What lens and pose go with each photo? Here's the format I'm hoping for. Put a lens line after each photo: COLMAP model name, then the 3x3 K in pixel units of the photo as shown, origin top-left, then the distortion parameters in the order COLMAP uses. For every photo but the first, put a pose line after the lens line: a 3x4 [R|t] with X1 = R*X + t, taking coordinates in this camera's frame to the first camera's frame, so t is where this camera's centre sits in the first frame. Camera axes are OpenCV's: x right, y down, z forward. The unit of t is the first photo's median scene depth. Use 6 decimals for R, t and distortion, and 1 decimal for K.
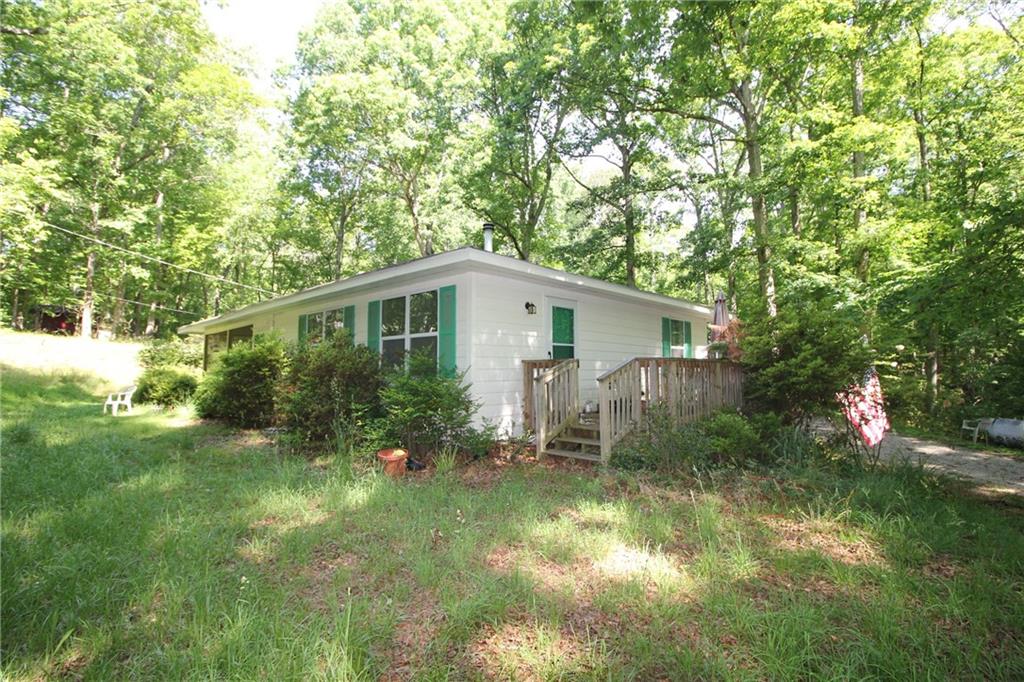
lens RADIAL K [[468.0, 0, 519.1], [0, 468.0, 338.2], [0, 0, 1]] dist [-0.013592, -0.008874]
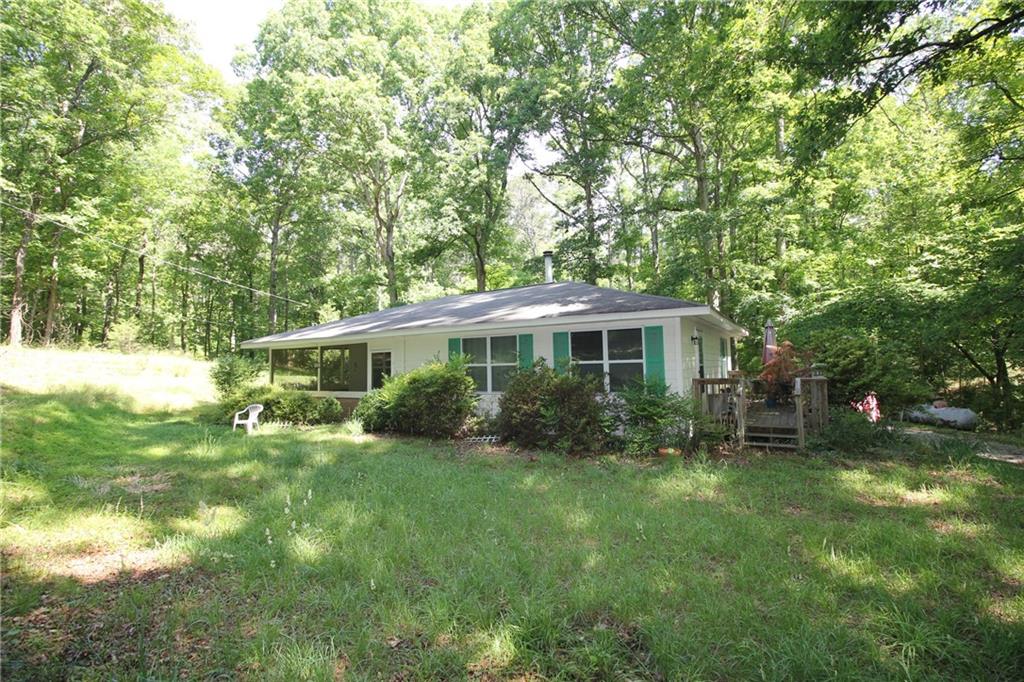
lens RADIAL K [[468.0, 0, 519.1], [0, 468.0, 338.2], [0, 0, 1]] dist [-0.013592, -0.008874]
pose [[0.975044, -0.004731, 0.221962, -0.211095], [0.002278, 0.999934, 0.011303, -0.023527], [-0.222000, -0.010515, 0.974990, -0.058724]]
